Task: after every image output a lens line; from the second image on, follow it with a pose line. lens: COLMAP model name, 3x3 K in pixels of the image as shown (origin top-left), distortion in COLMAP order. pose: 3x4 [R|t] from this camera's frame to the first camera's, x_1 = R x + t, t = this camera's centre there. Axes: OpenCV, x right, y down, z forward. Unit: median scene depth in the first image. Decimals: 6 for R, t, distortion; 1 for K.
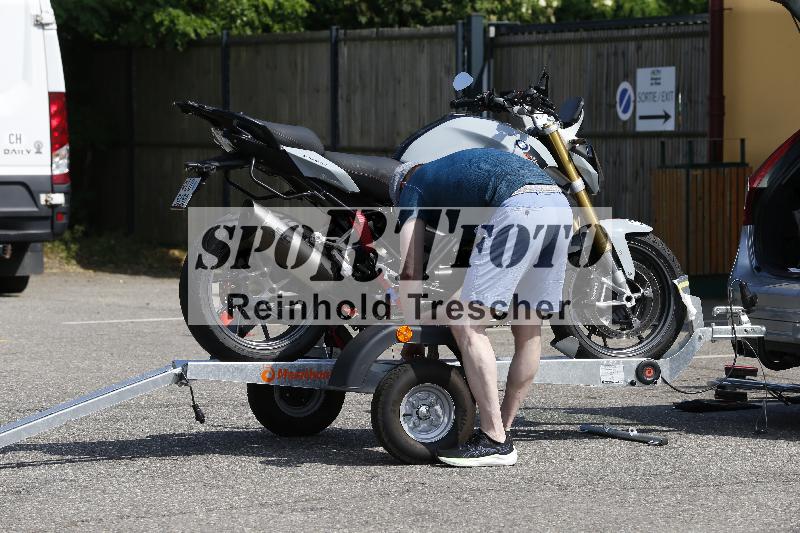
lens RADIAL K [[4693.3, 0, 400.0], [0, 4693.3, 266.5], [0, 0, 1]] dist [1.755605, -1.756257]
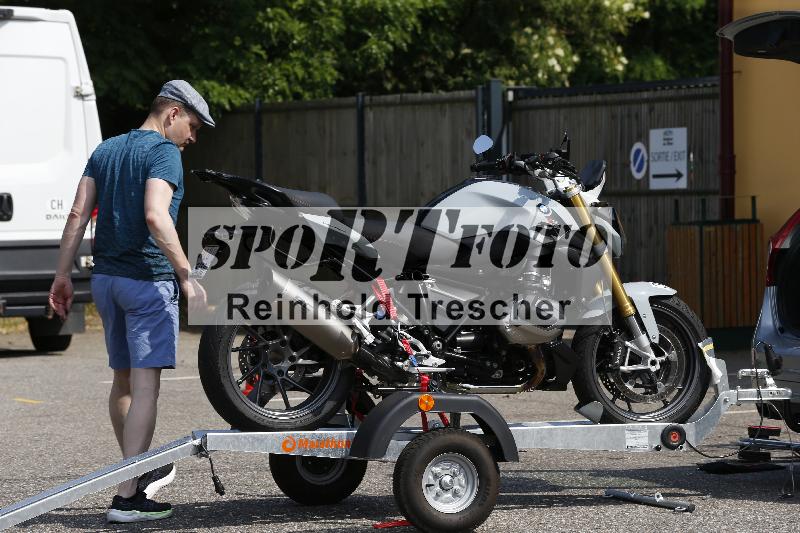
lens RADIAL K [[2852.9, 0, 400.0], [0, 2852.9, 266.5], [0, 0, 1]] dist [0.420579, 2.622867]
pose [[0.999788, -0.011392, -0.017163, 0.005534], [0.011514, 0.999909, 0.007036, -0.016888], [0.017082, -0.007232, 0.999828, 0.369866]]
